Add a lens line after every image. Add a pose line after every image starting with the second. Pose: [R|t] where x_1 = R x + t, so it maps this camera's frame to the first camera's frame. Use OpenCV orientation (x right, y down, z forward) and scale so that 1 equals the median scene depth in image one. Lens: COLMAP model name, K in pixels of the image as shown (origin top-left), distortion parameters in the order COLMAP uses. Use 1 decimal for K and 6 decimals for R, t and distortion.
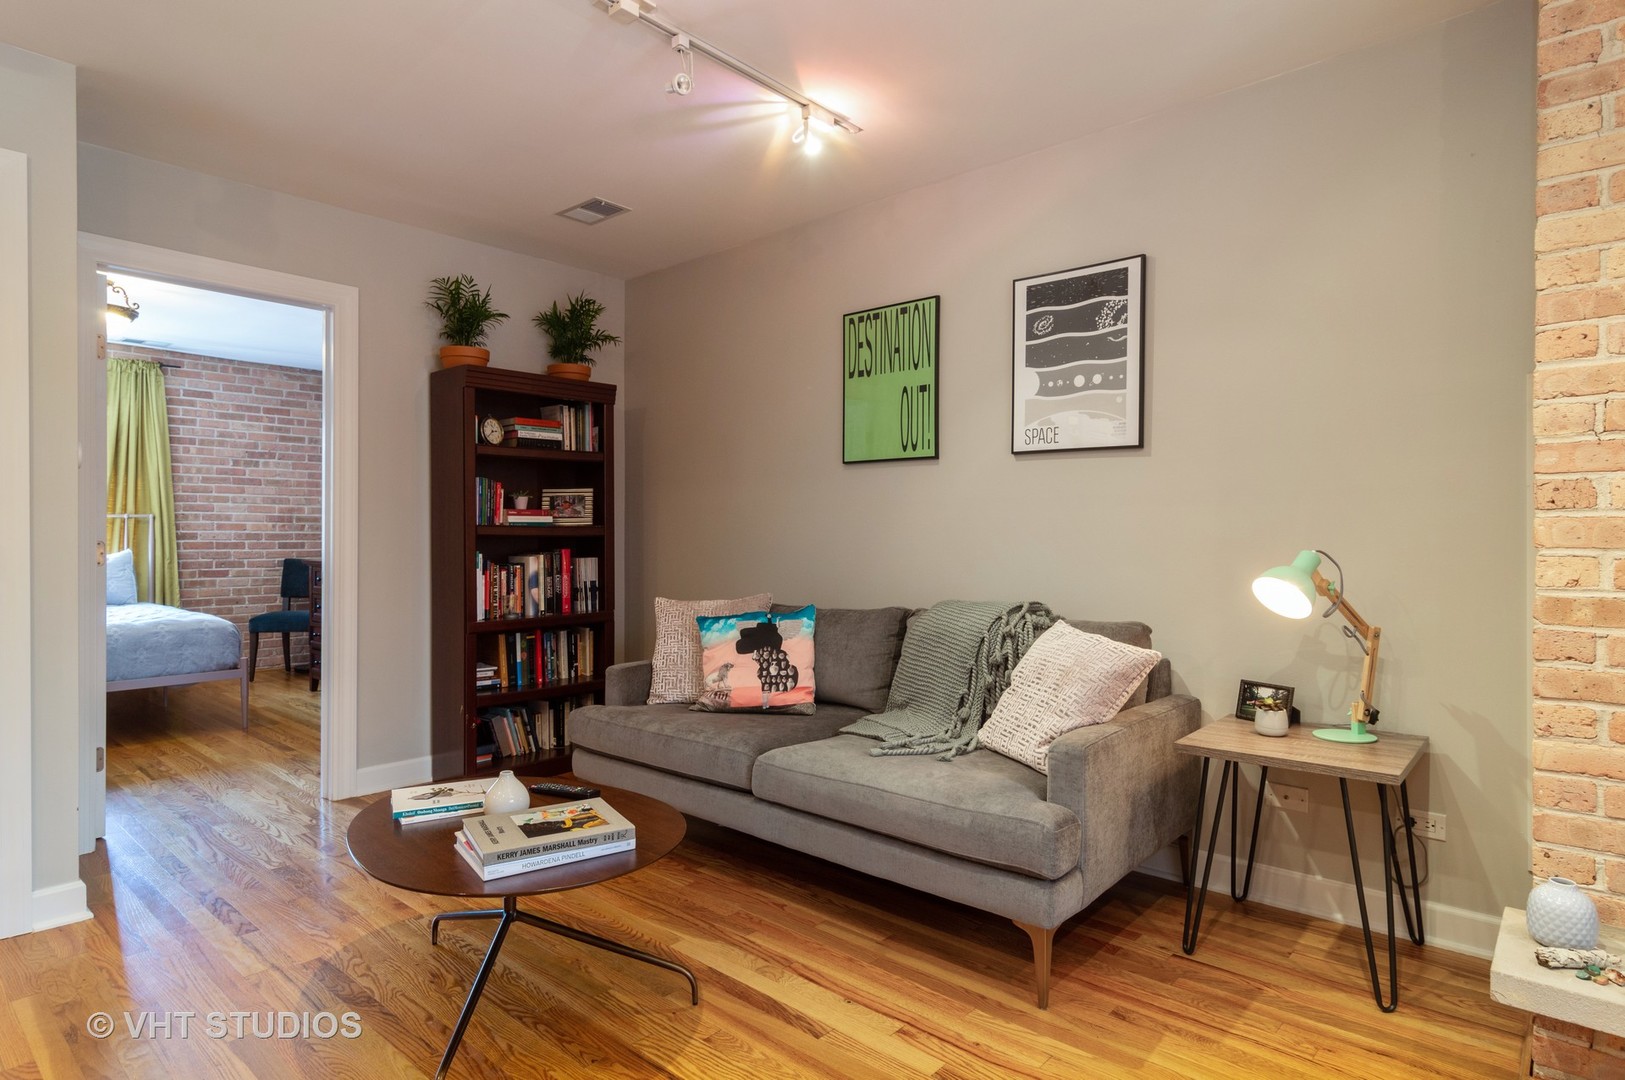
lens RADIAL K [[889.0, 0, 807.5], [0, 889.0, 543.8], [0, 0, 1]] dist [-0.001134, 0.001029]
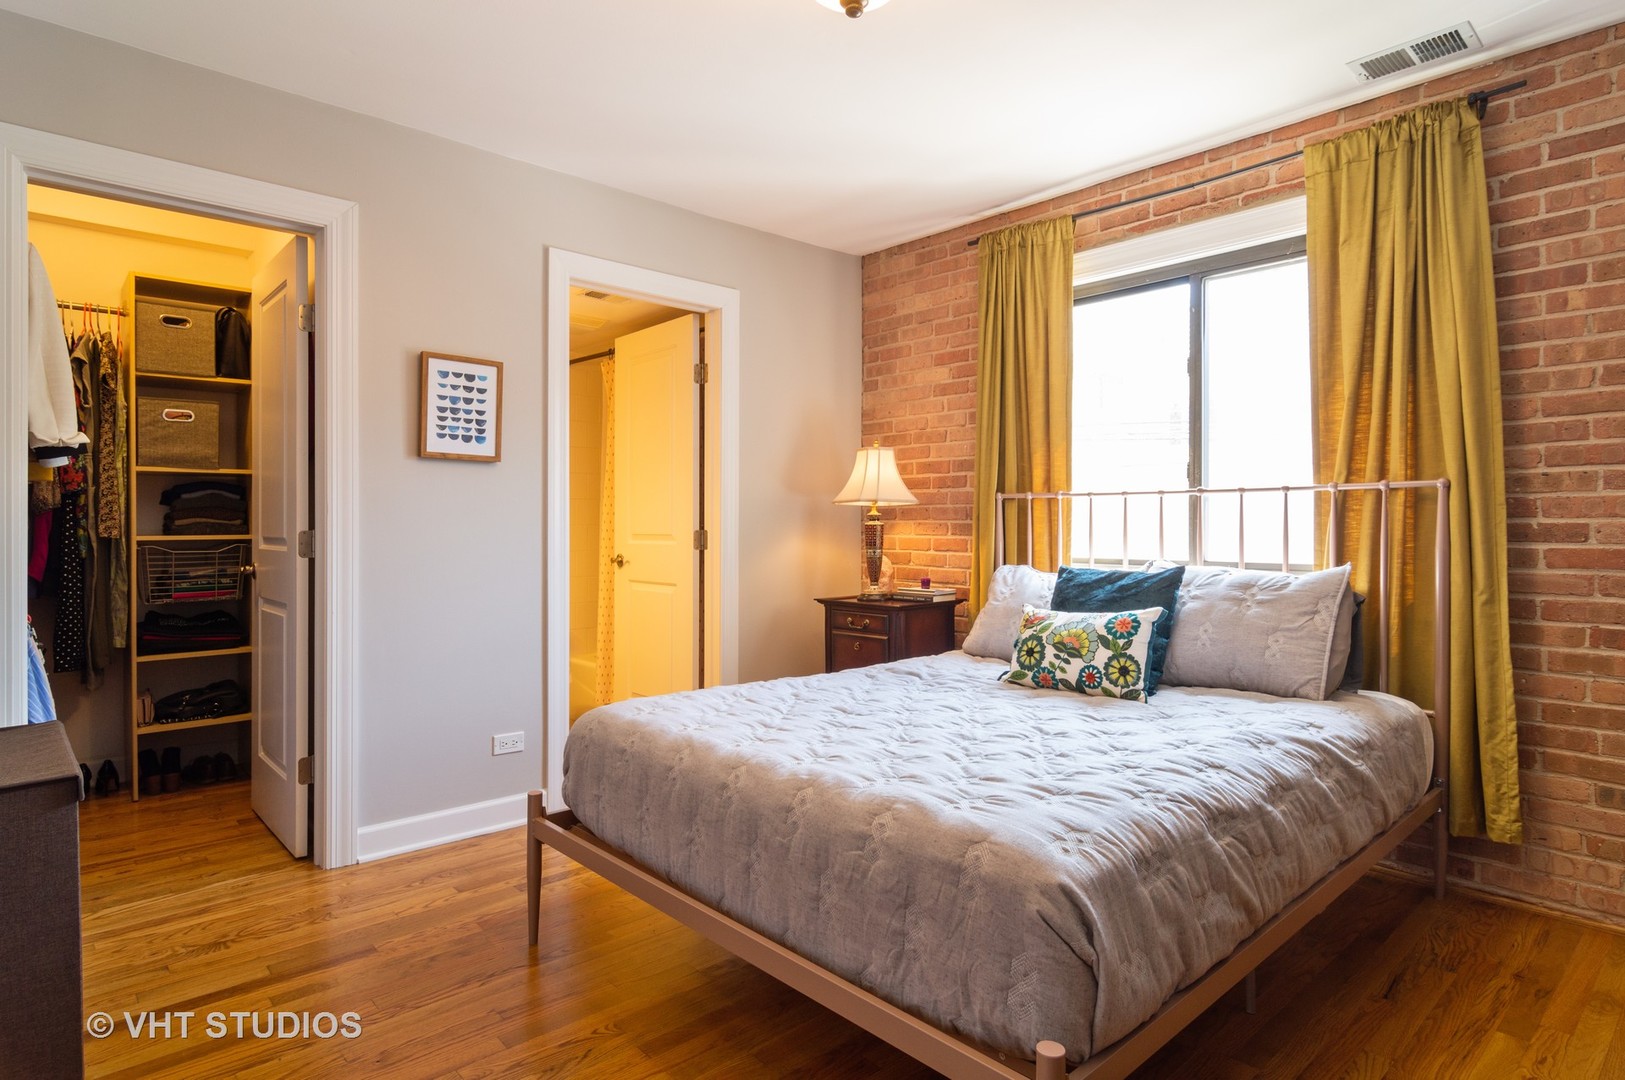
lens RADIAL K [[871.3, 0, 813.1], [0, 871.3, 534.4], [0, 0, 1]] dist [-0.003332, -0.000708]
pose [[-0.095198, 0.005772, -0.995442, -0.593074], [-0.012443, 0.999898, 0.006988, -0.013200], [0.995381, 0.013052, -0.095116, 1.404244]]
